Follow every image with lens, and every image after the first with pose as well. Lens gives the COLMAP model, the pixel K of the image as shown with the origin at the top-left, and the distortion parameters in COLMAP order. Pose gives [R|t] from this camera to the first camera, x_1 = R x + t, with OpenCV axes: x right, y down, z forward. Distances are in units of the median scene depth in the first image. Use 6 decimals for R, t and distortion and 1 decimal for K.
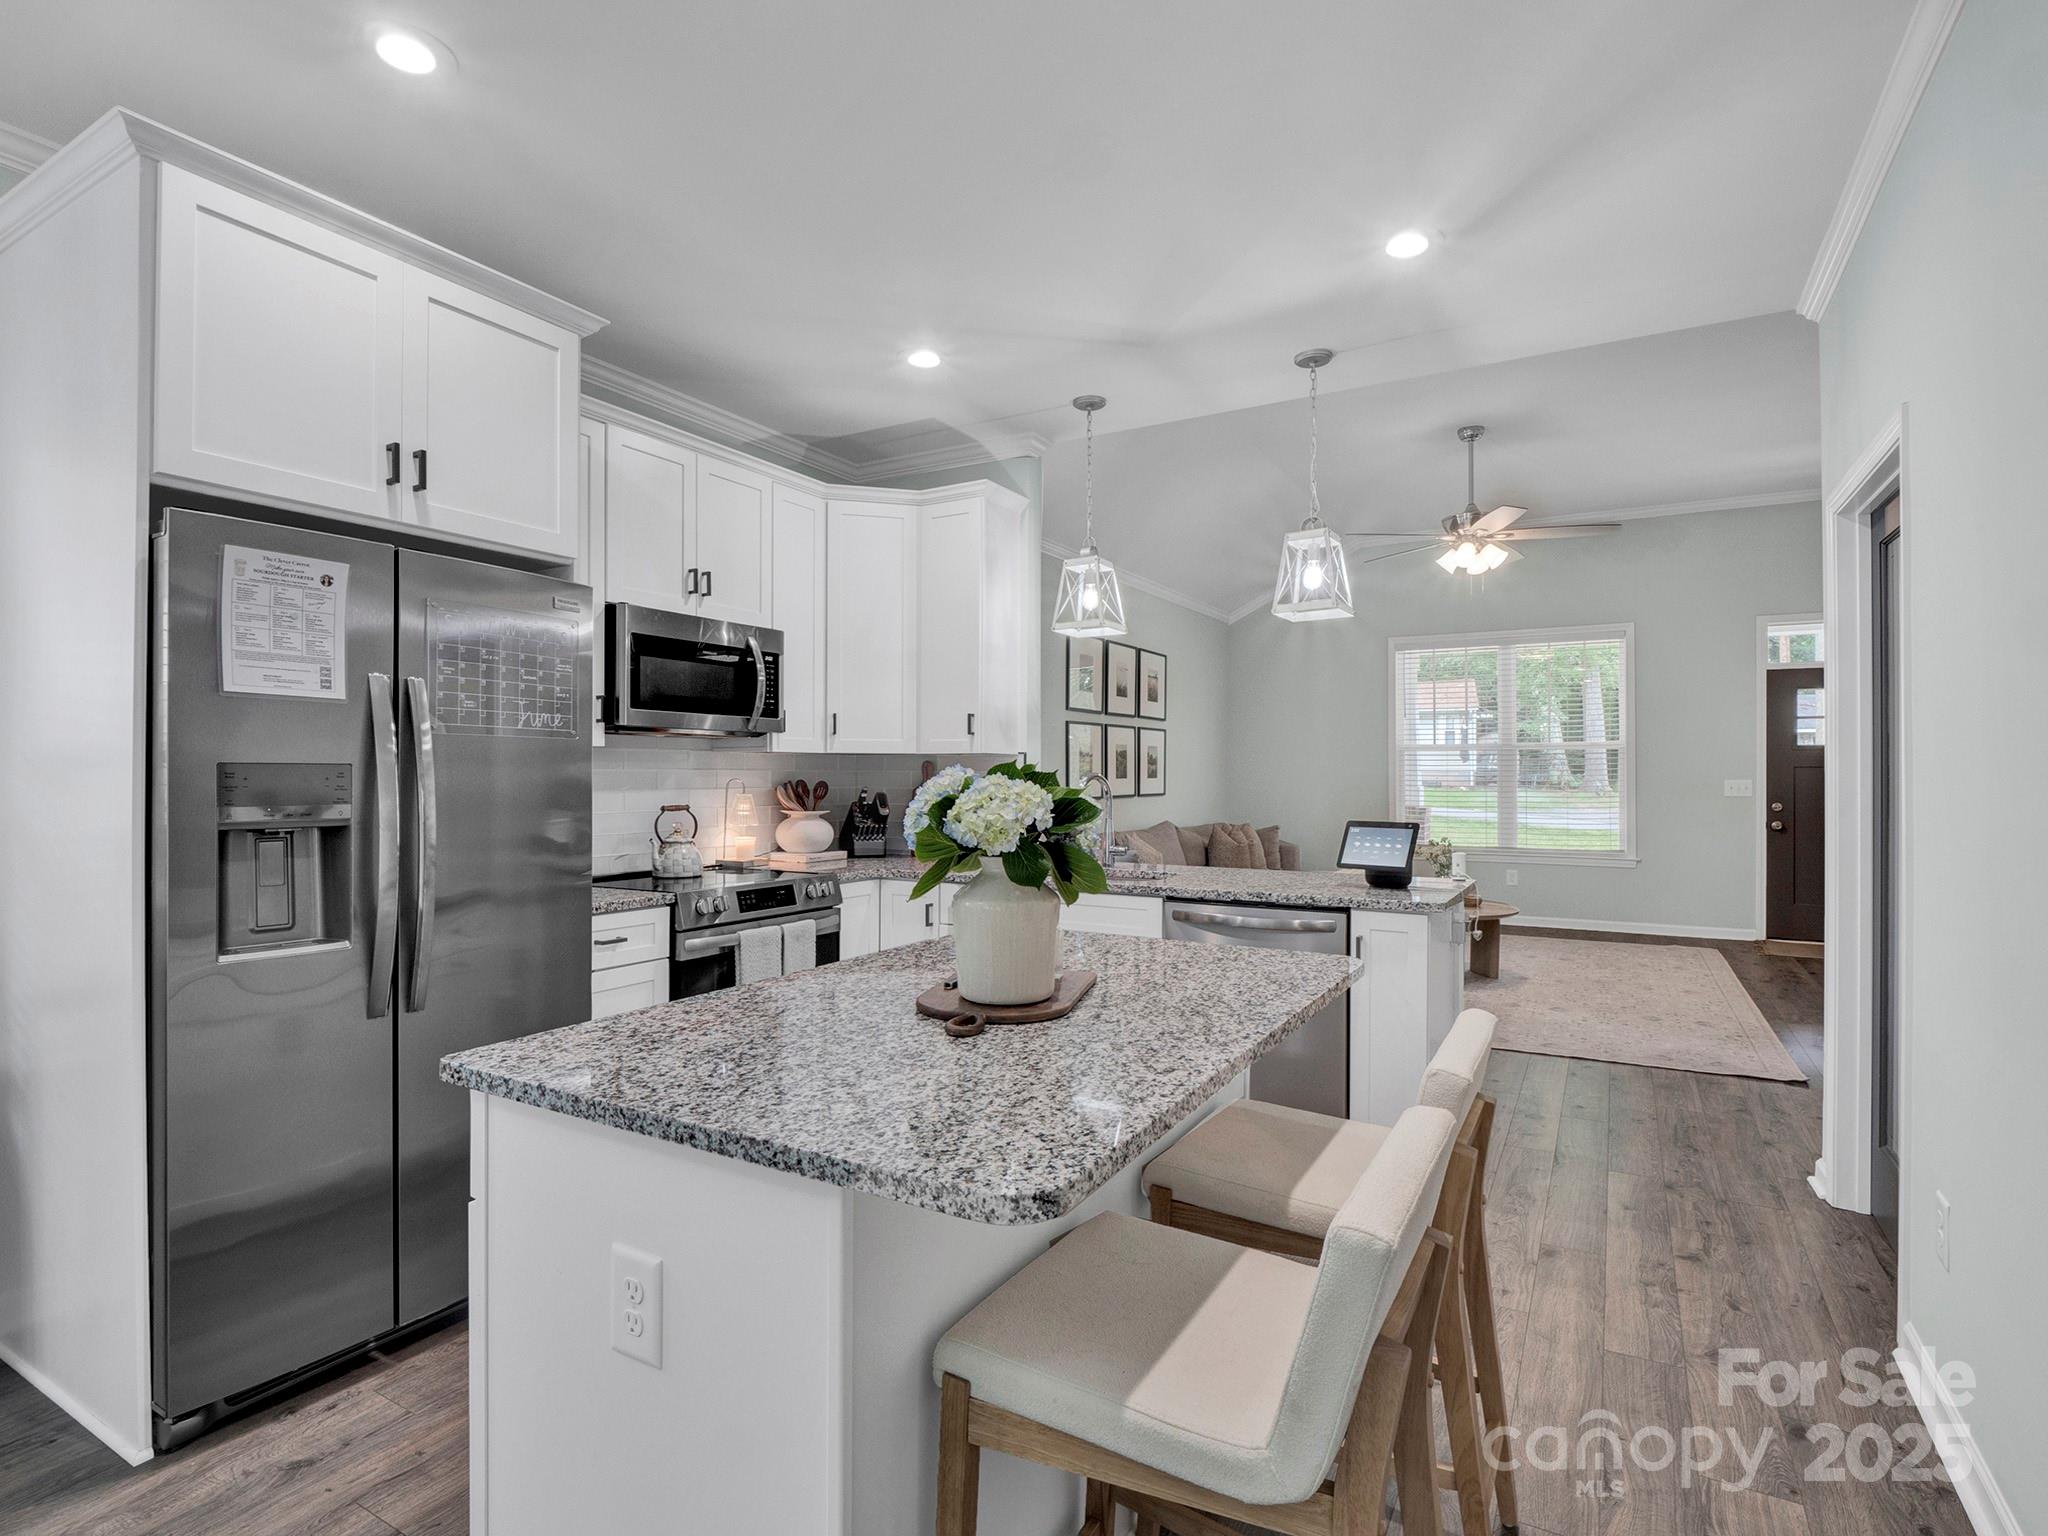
lens RADIAL K [[1043.4, 0, 1008.5], [0, 1043.4, 765.3], [0, 0, 1]] dist [-0.003502, -0.001779]
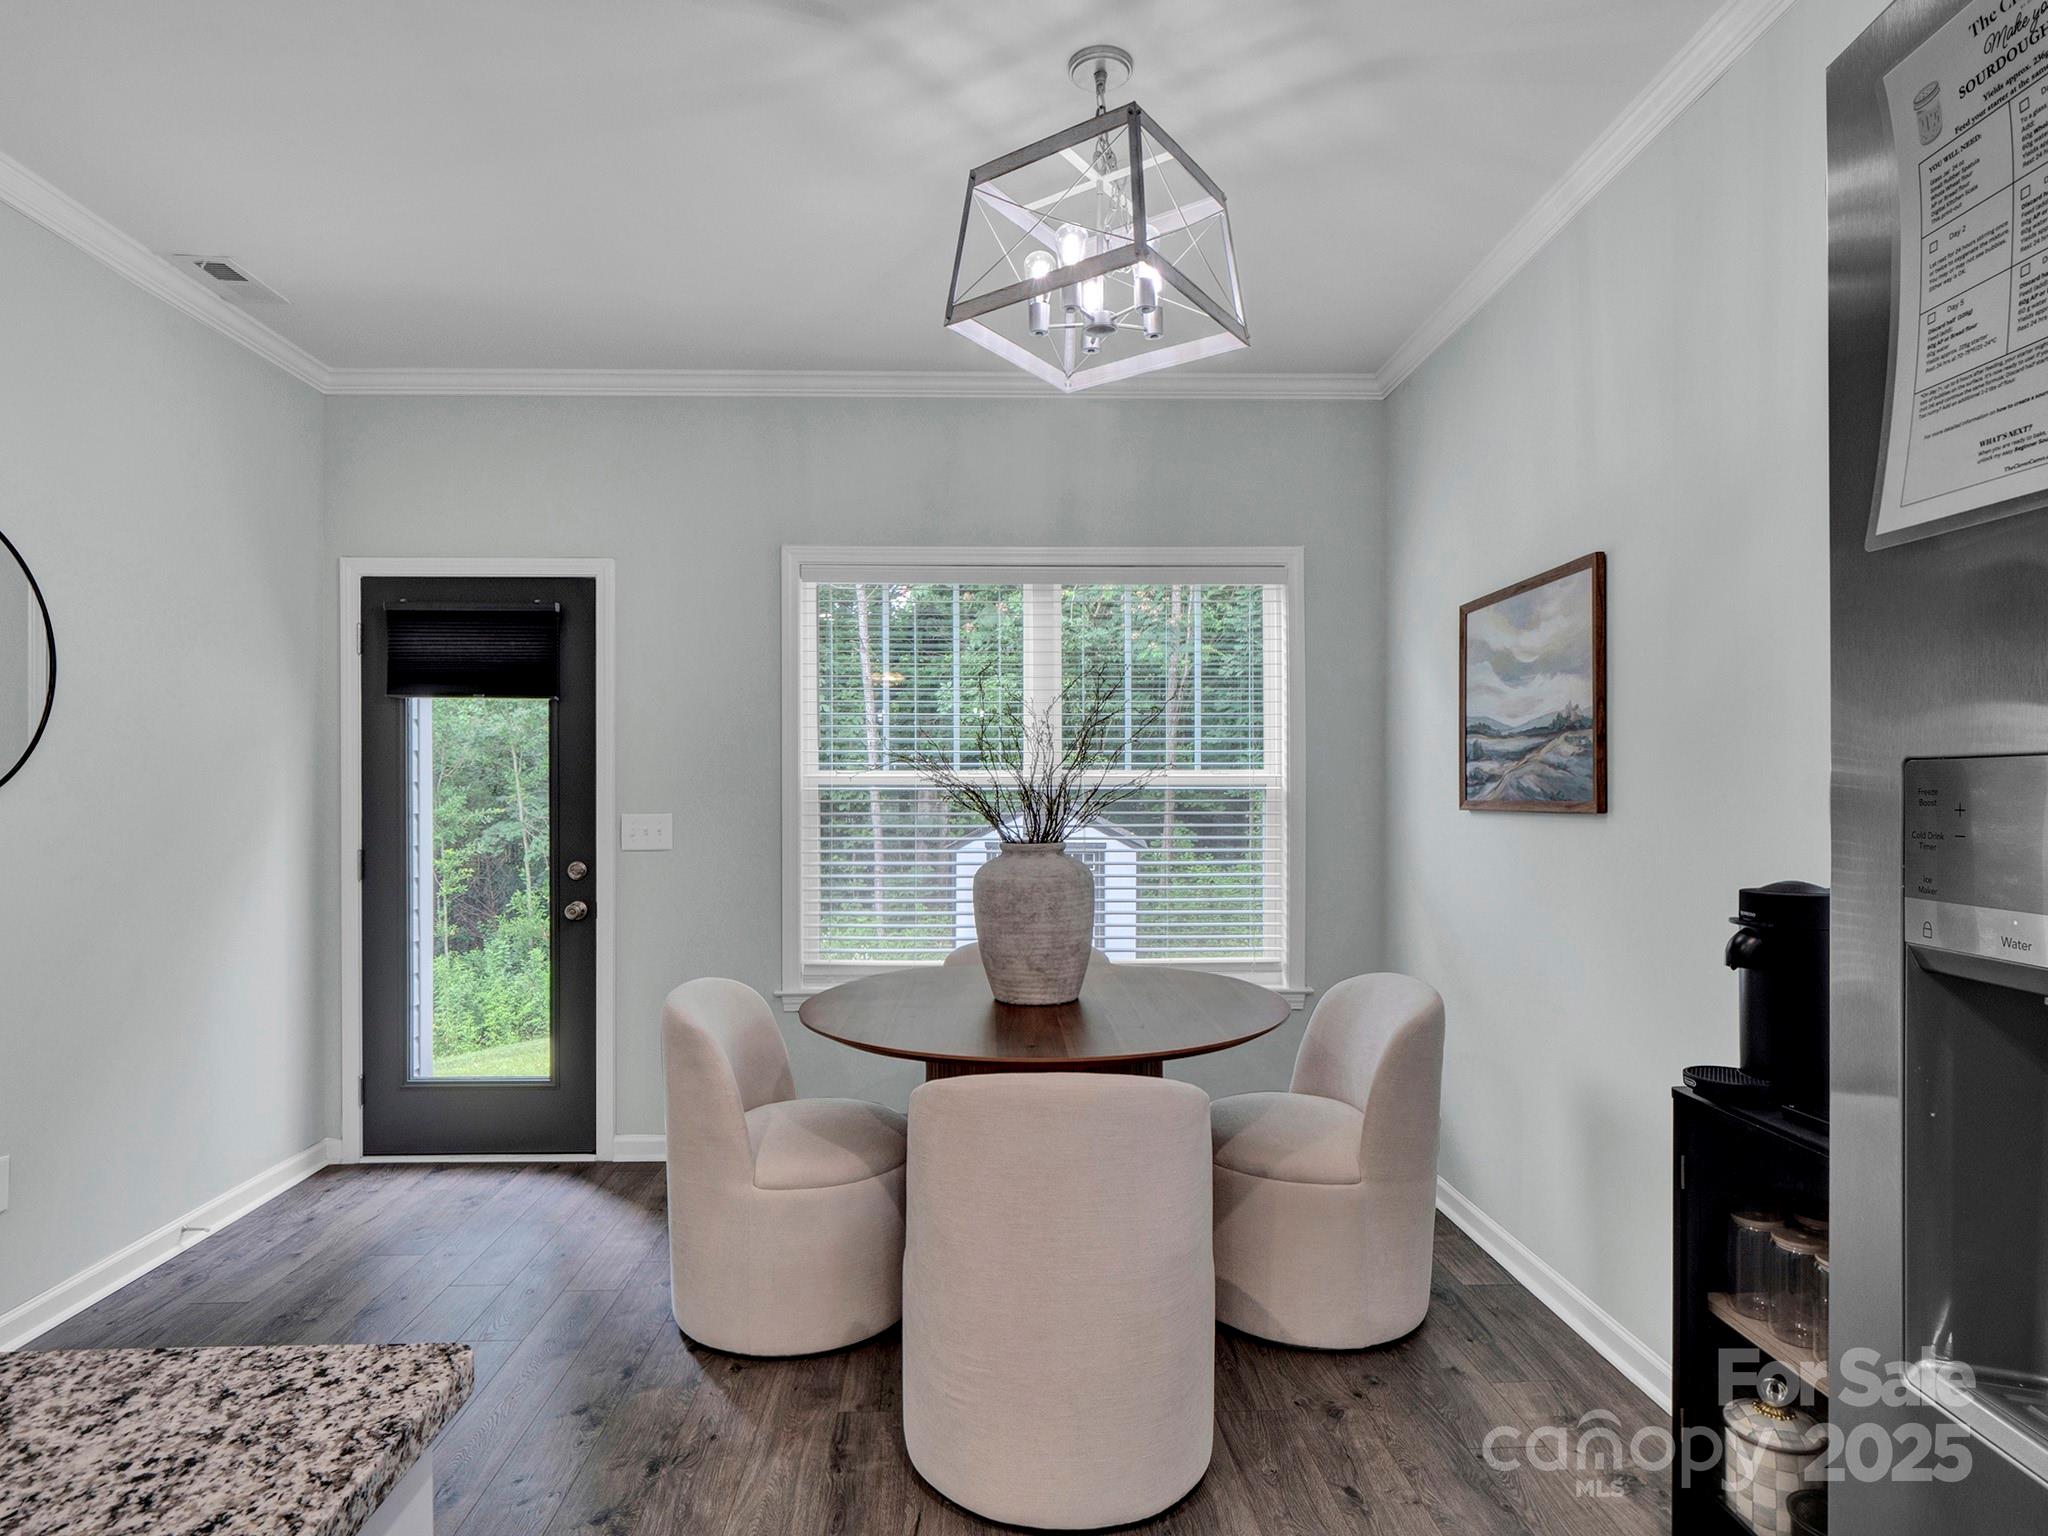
lens RADIAL K [[1154.0, 0, 1011.1], [0, 1154.0, 796.4], [0, 0, 1]] dist [-0.003946, -0.001304]
pose [[-0.843372, 0.004201, -0.537313, -0.188439], [0.008477, 0.999949, -0.005487, 0.004514], [0.537263, -0.009182, -0.843365, 0.642605]]
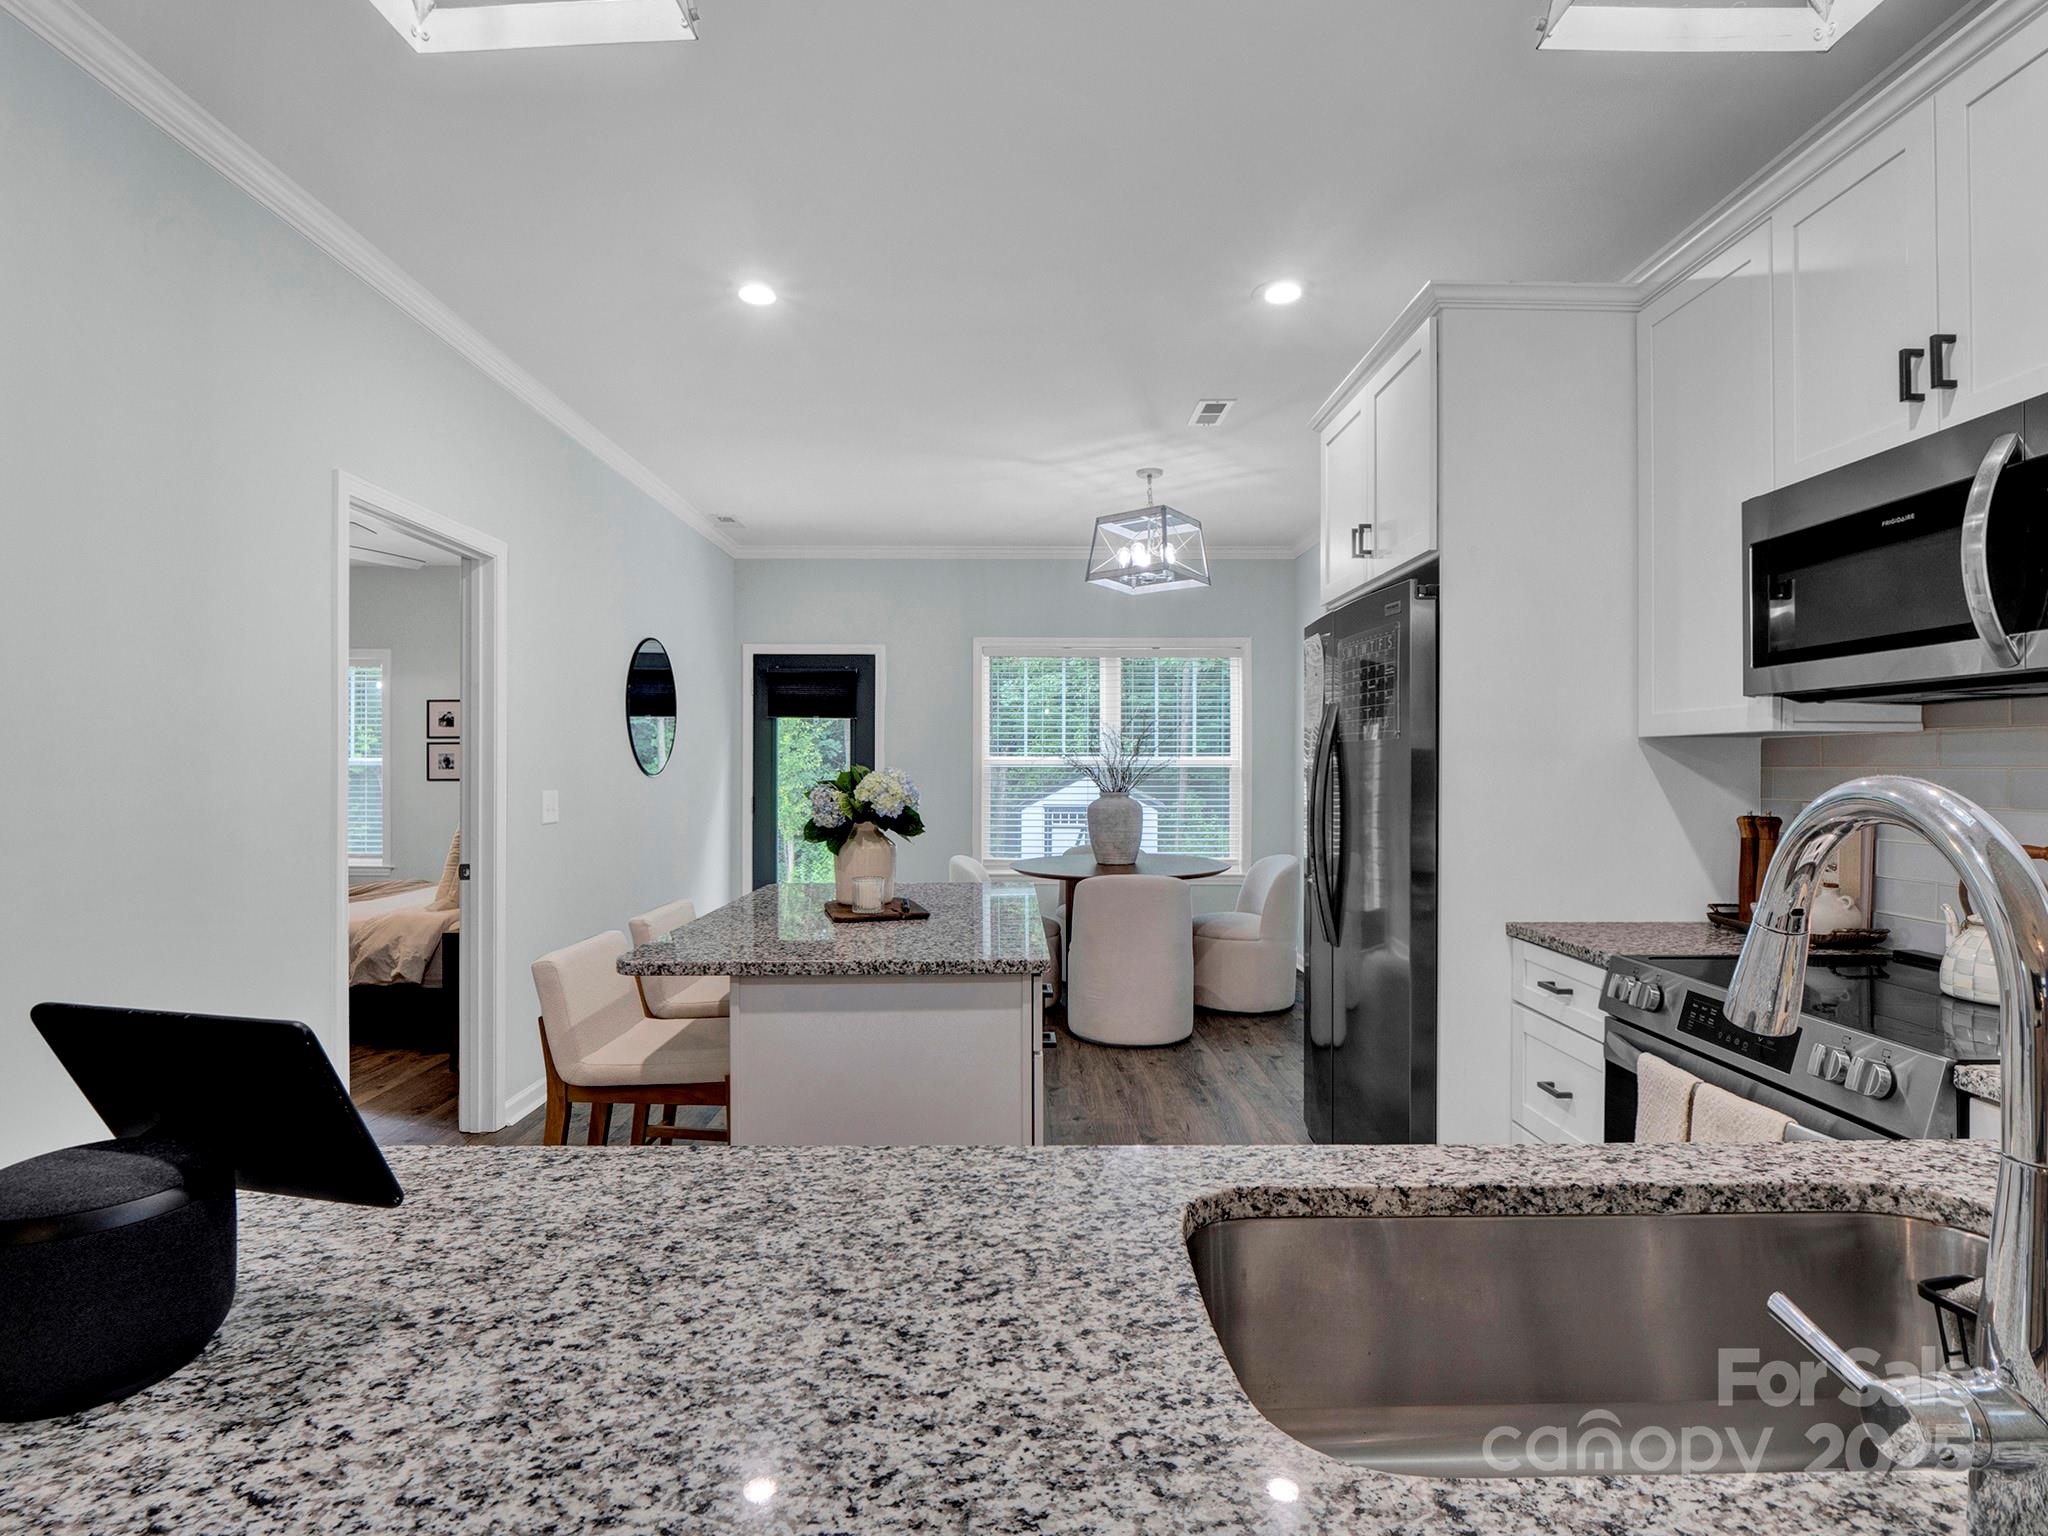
lens RADIAL K [[1016.5, 0, 1017.4], [0, 1016.5, 775.7], [0, 0, 1]] dist [-0.007276, -0.001260]
pose [[-0.857870, 0.003329, -0.513855, 0.304765], [0.003931, 0.999992, -0.000083, 0.006736], [0.513851, -0.002092, -0.857877, 1.243947]]
